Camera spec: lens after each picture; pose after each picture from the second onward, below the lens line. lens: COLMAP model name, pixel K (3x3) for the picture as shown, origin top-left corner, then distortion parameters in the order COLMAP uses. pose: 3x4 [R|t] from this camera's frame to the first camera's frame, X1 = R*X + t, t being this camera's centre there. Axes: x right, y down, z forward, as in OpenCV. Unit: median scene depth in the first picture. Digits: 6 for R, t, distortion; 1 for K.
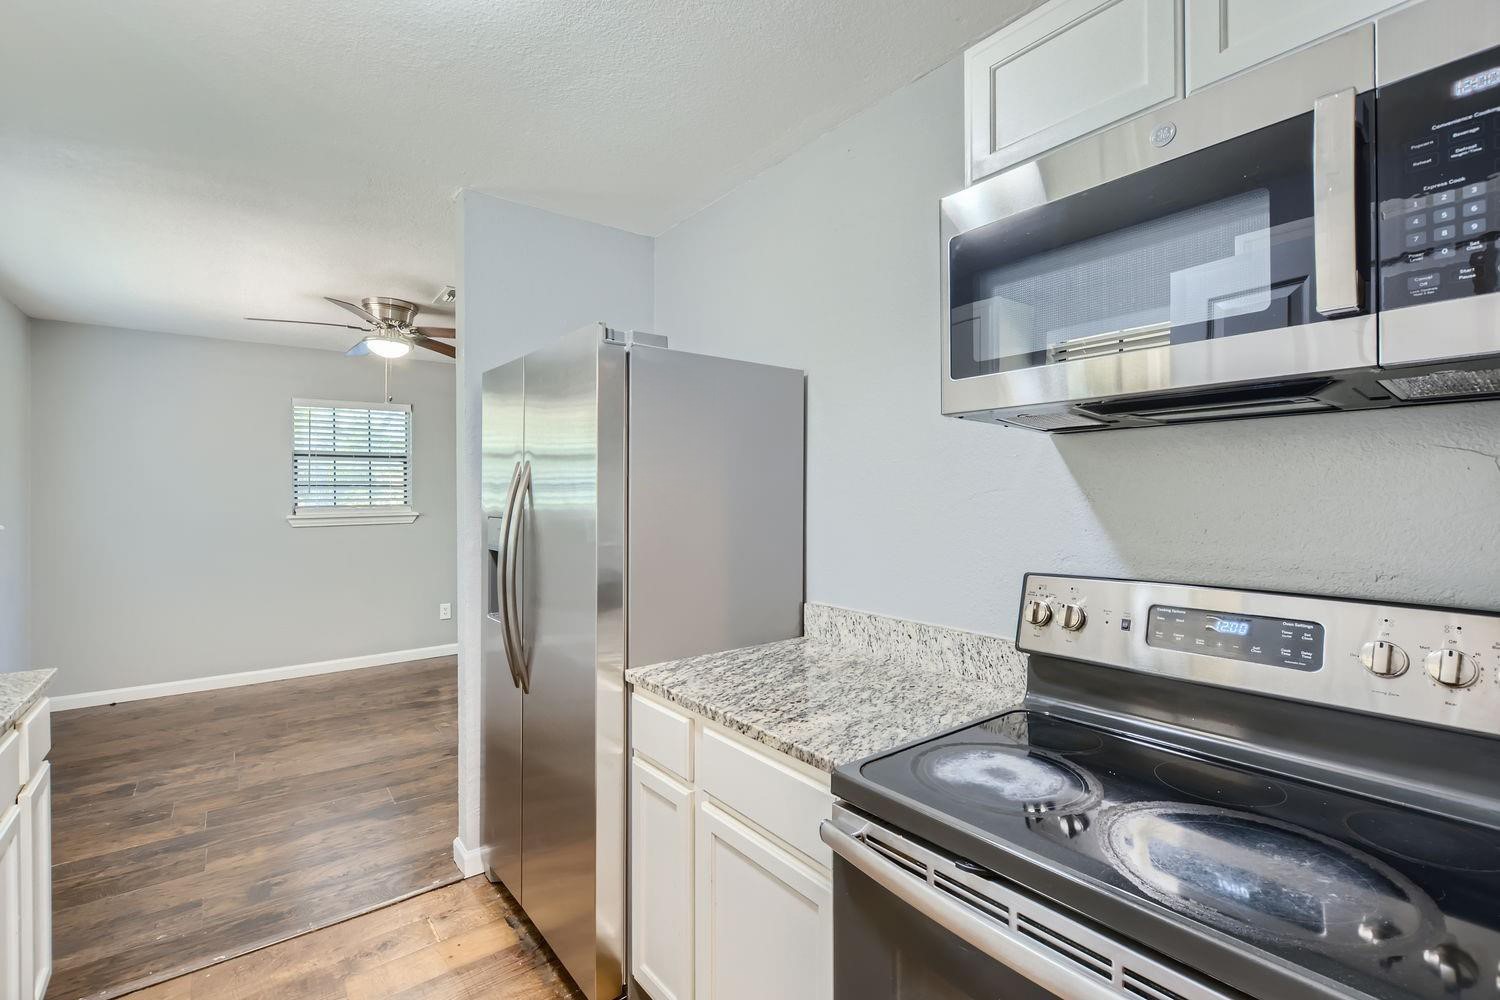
lens RADIAL K [[682.8, 0, 751.2], [0, 682.8, 493.7], [0, 0, 1]] dist [0.009532, -0.000803]
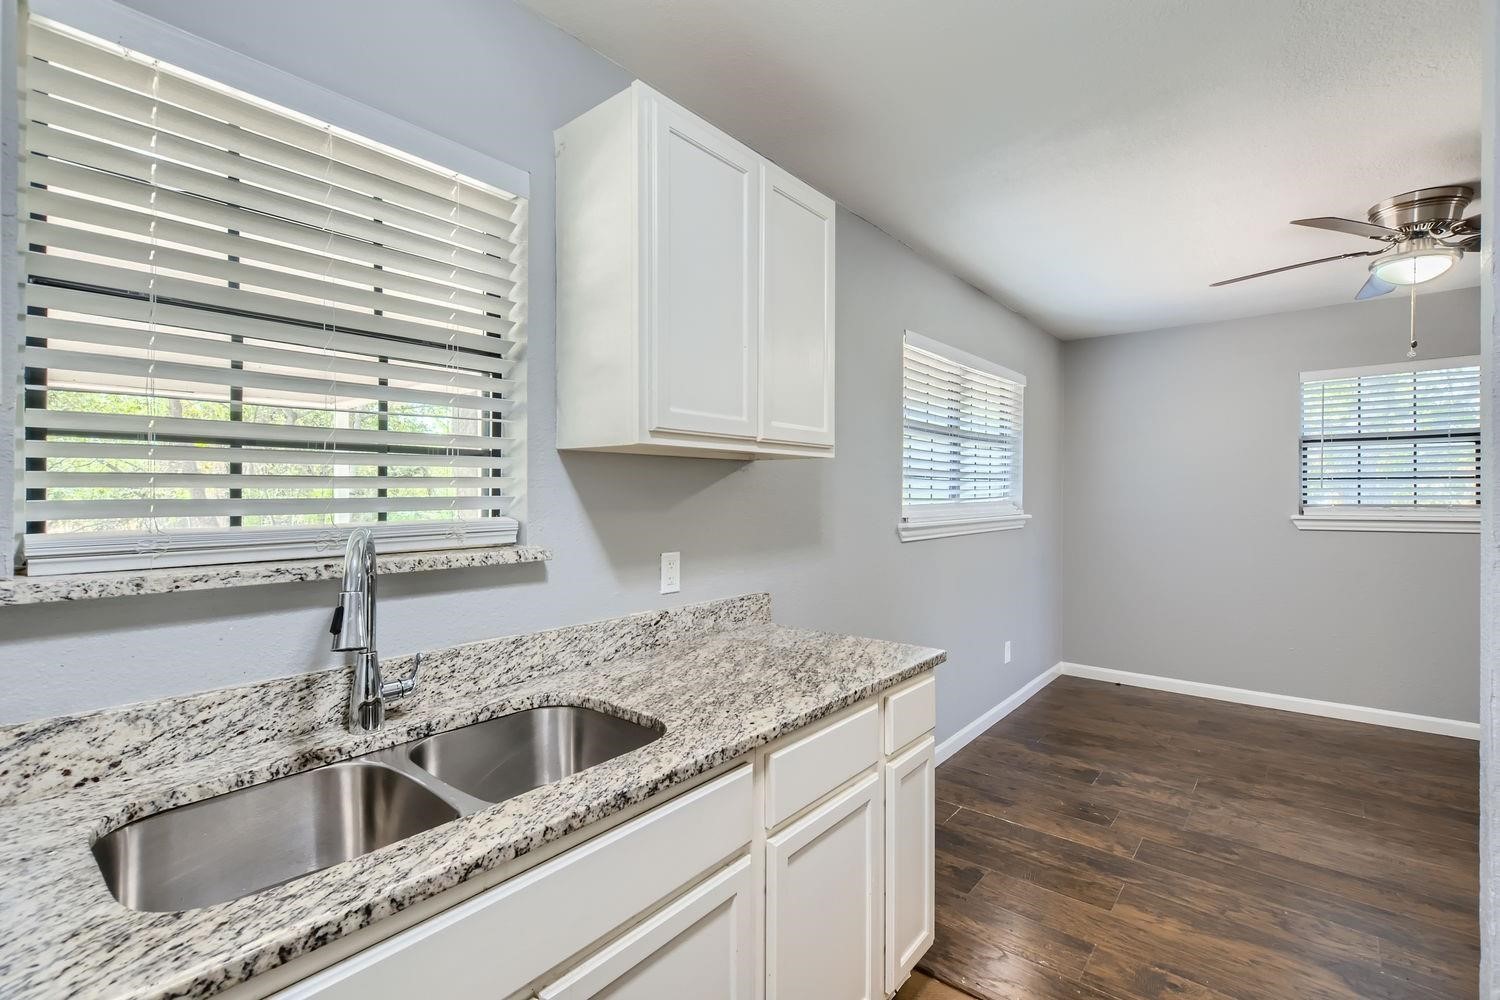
lens RADIAL K [[682.8, 0, 756.4], [0, 682.8, 496.5], [0, 0, 1]] dist [0.009532, -0.000803]
pose [[0.236748, 0.014460, -0.971464, -0.030986], [-0.003655, 0.999895, 0.013993, 0.000200], [0.971564, 0.000238, 0.236776, 0.231260]]
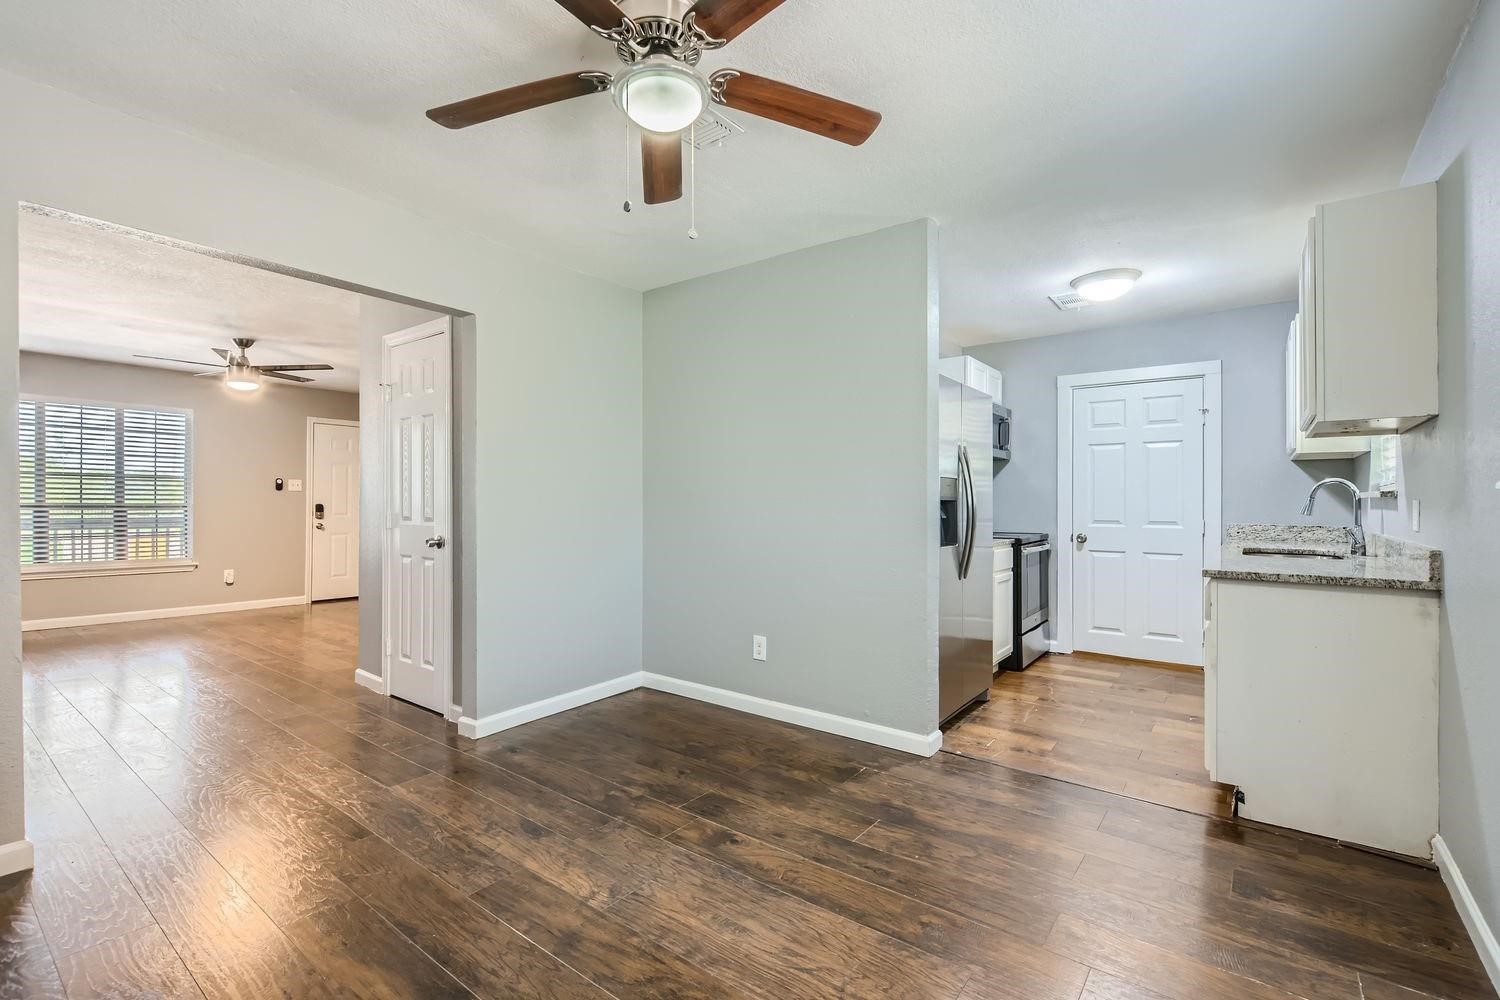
lens RADIAL K [[682.8, 0, 745.5], [0, 682.8, 498.0], [0, 0, 1]] dist [0.009532, -0.000803]
pose [[-0.268704, 0.002963, 0.963218, -1.050466], [0.000768, 0.999996, -0.002862, 0.051826], [-0.963223, -0.000030, -0.268705, 1.134216]]
